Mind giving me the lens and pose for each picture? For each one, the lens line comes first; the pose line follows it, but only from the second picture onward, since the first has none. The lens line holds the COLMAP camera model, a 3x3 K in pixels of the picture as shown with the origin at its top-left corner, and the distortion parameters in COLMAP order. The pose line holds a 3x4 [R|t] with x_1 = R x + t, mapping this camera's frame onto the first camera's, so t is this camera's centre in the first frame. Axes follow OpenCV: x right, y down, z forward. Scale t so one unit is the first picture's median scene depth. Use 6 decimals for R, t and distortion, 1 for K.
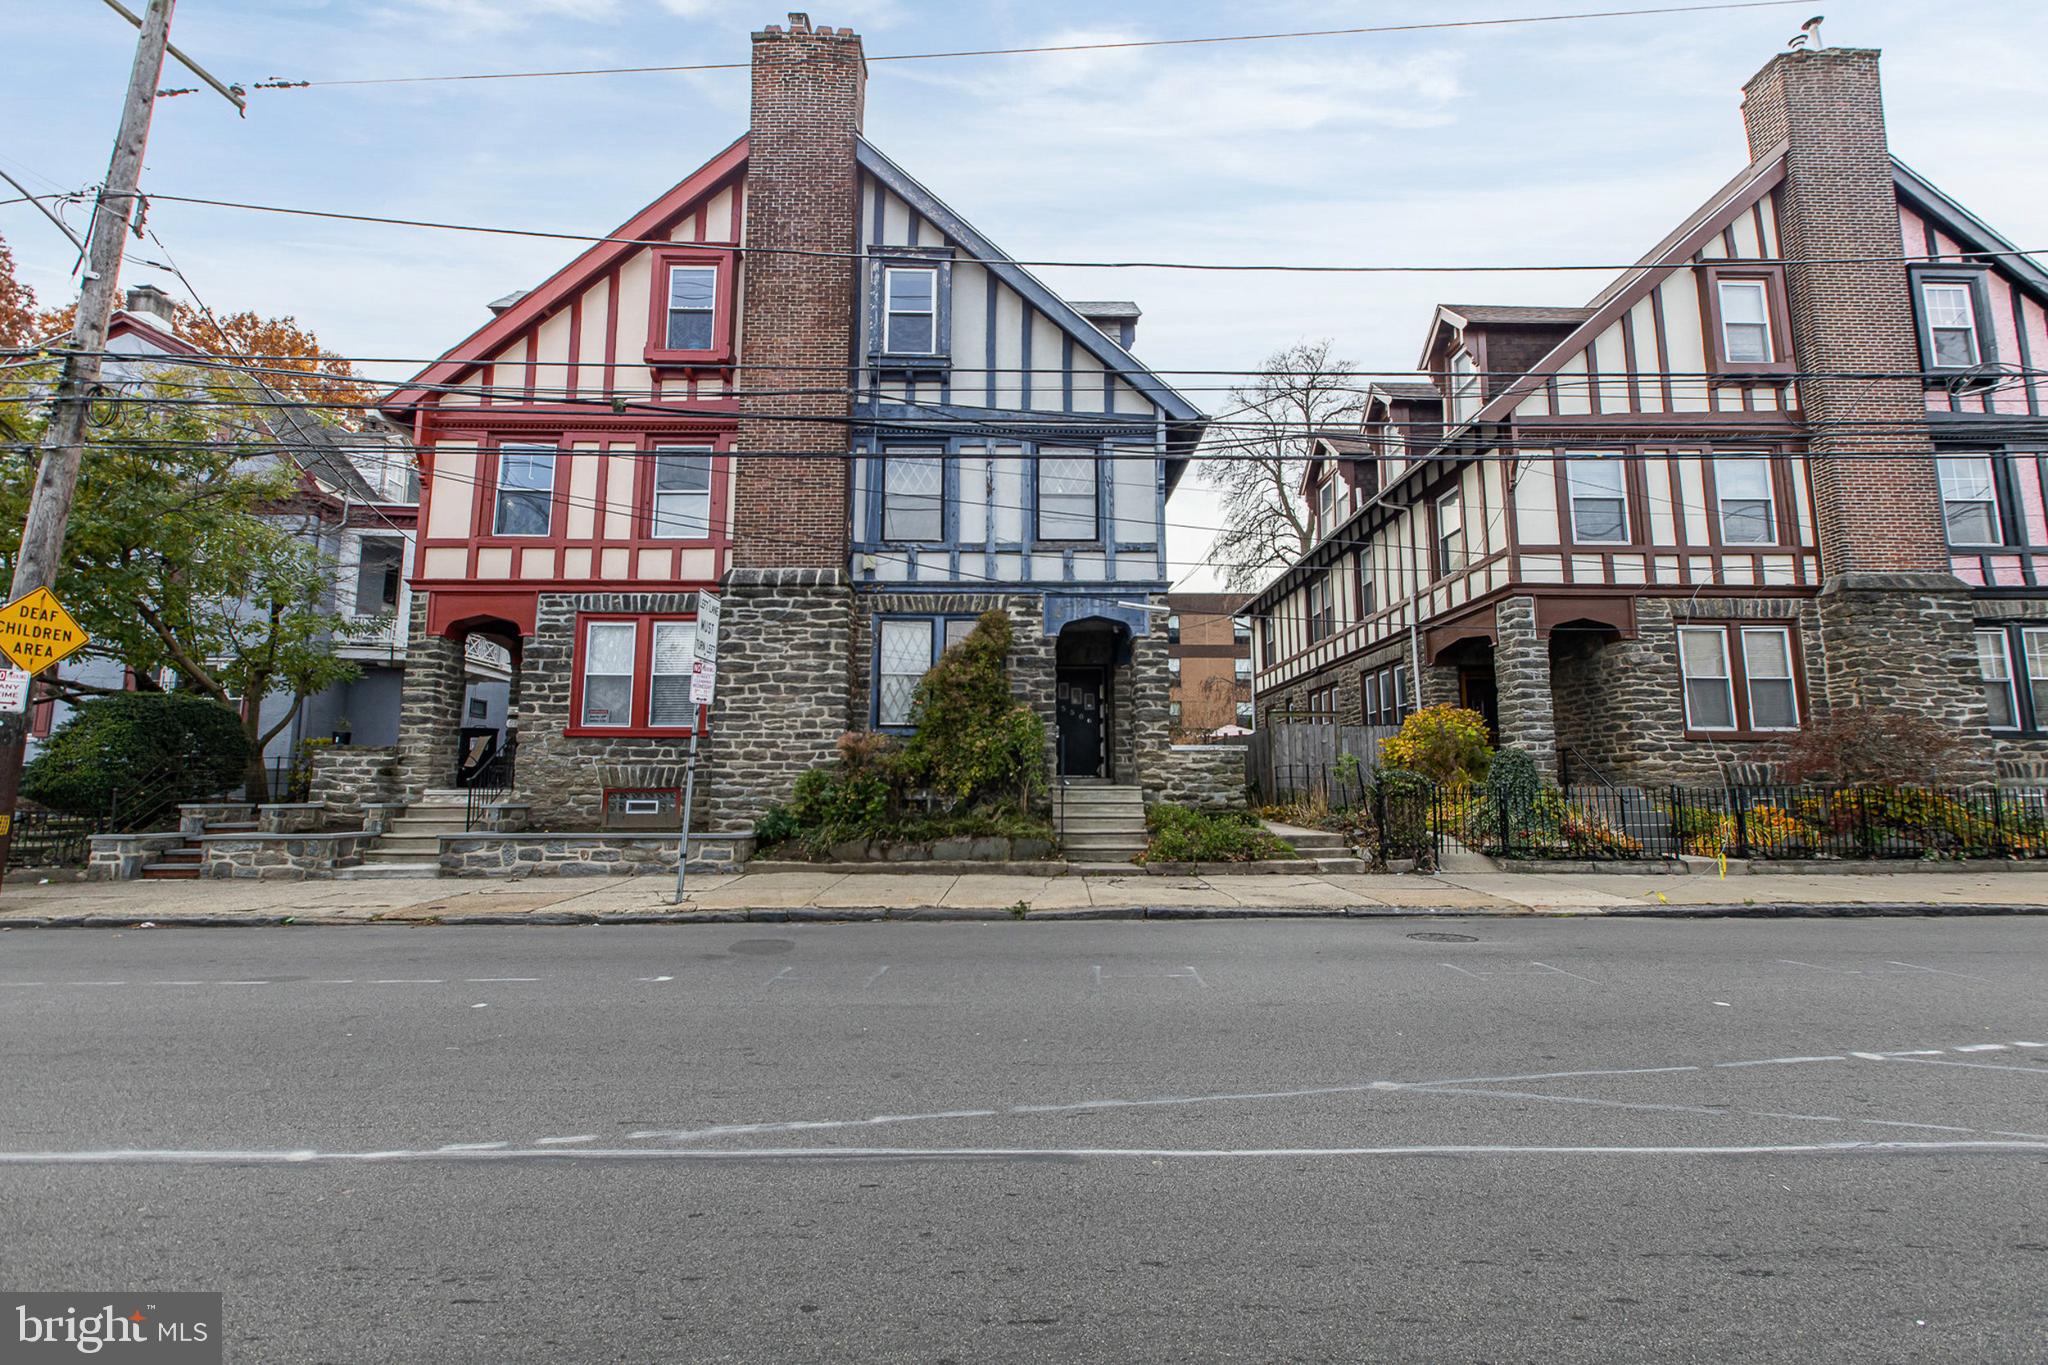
lens RADIAL K [[916.1, 0, 1029.7], [0, 916.1, 685.6], [0, 0, 1]] dist [0.005618, -0.000935]
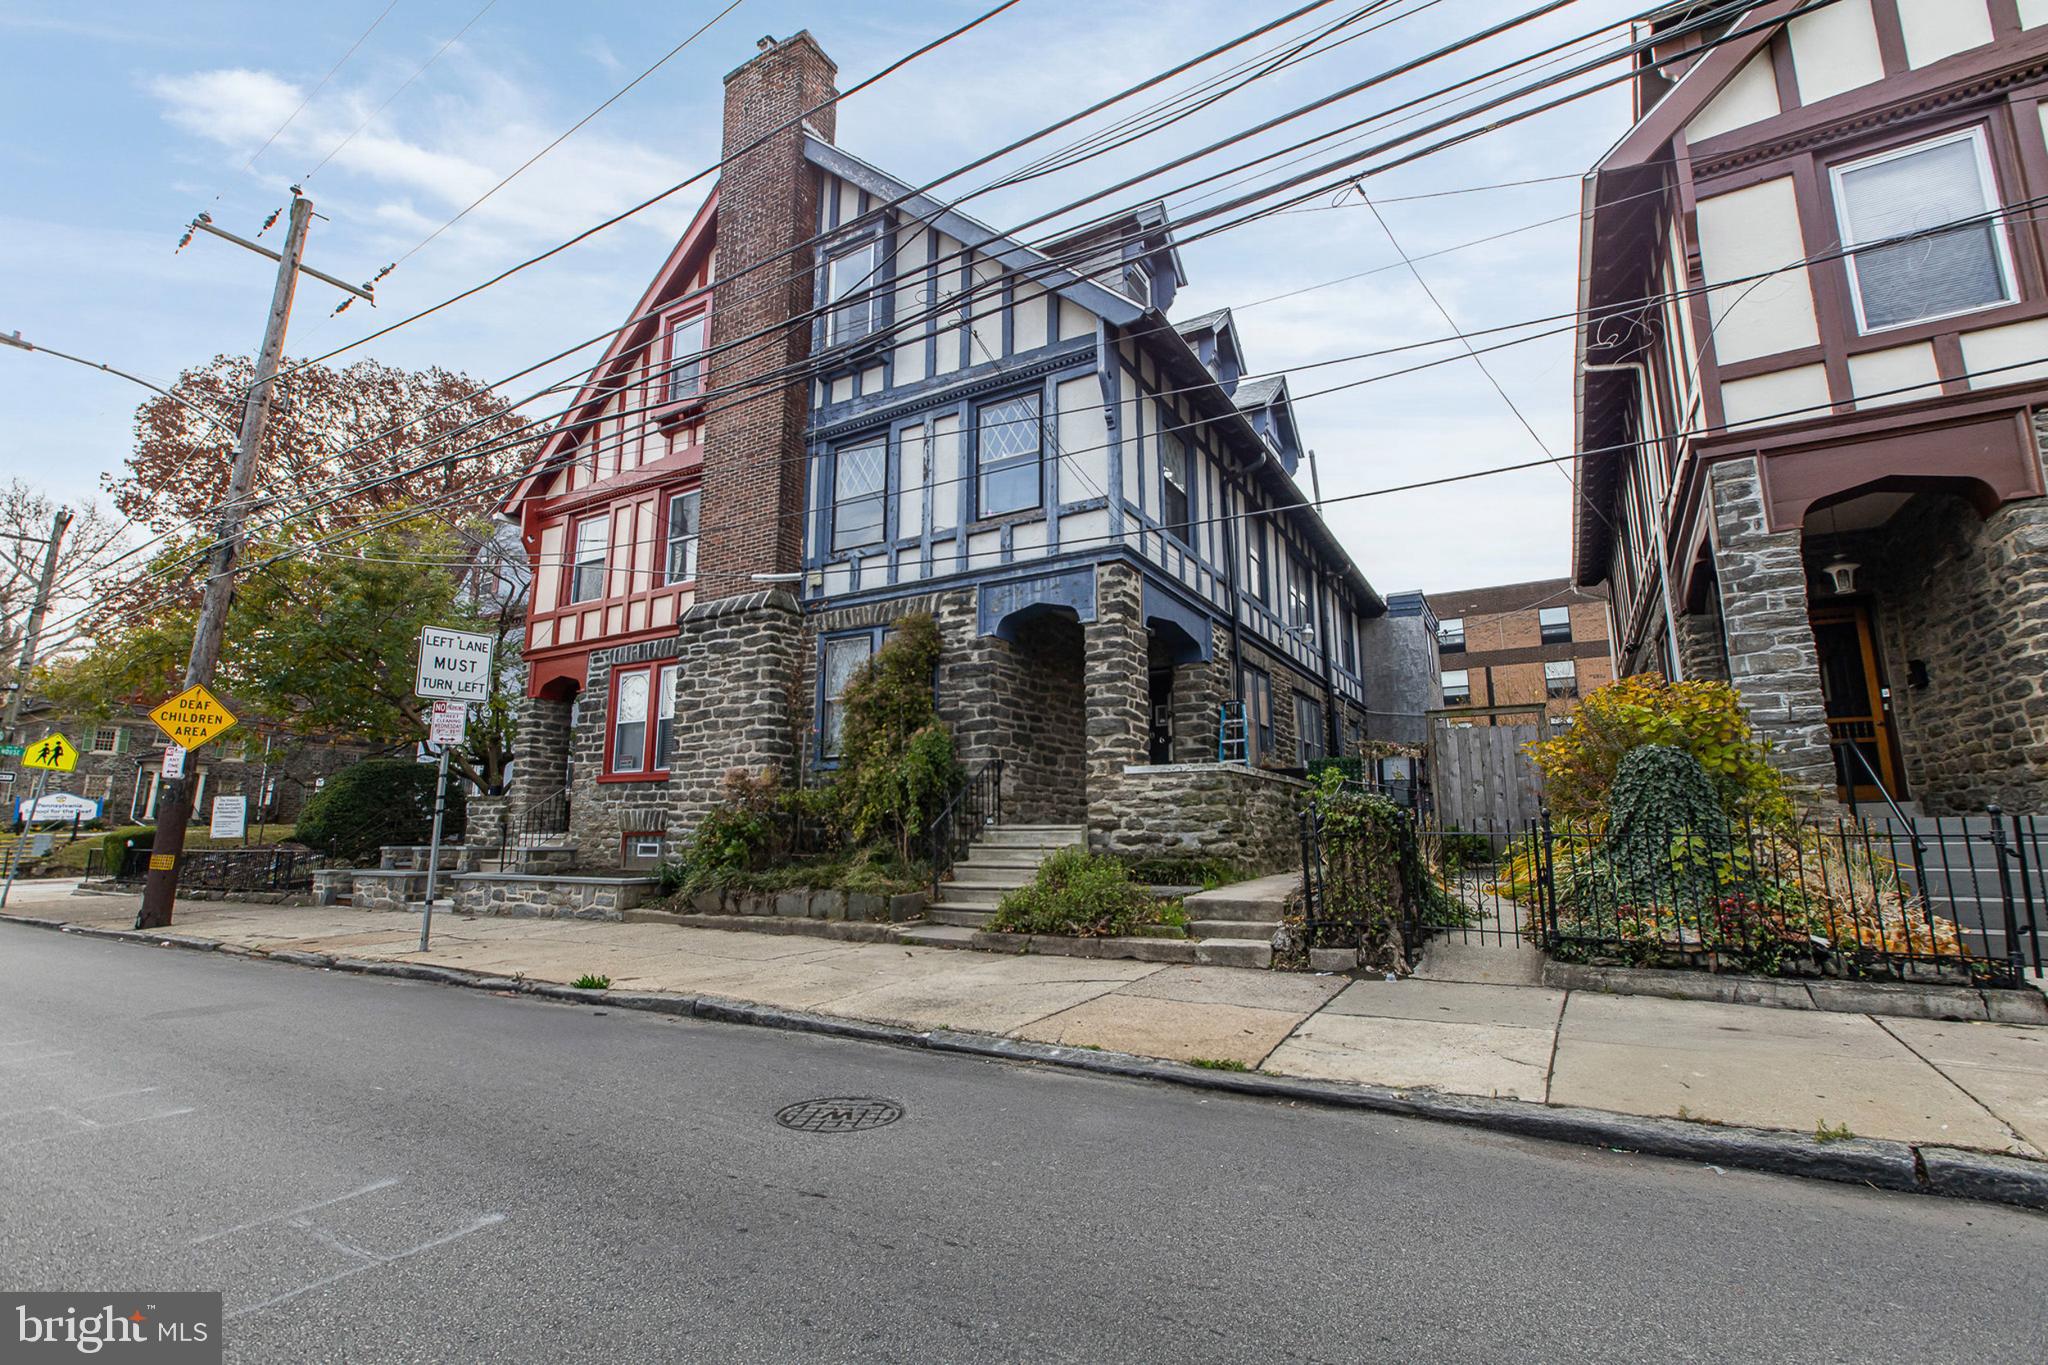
lens RADIAL K [[916.1, 0, 1024.5], [0, 916.1, 684.8], [0, 0, 1]] dist [0.005618, -0.000935]
pose [[0.850781, -0.089156, -0.517903, 0.465705], [0.065669, 0.995816, -0.063551, 0.041426], [0.521402, 0.020058, 0.853076, 0.343421]]
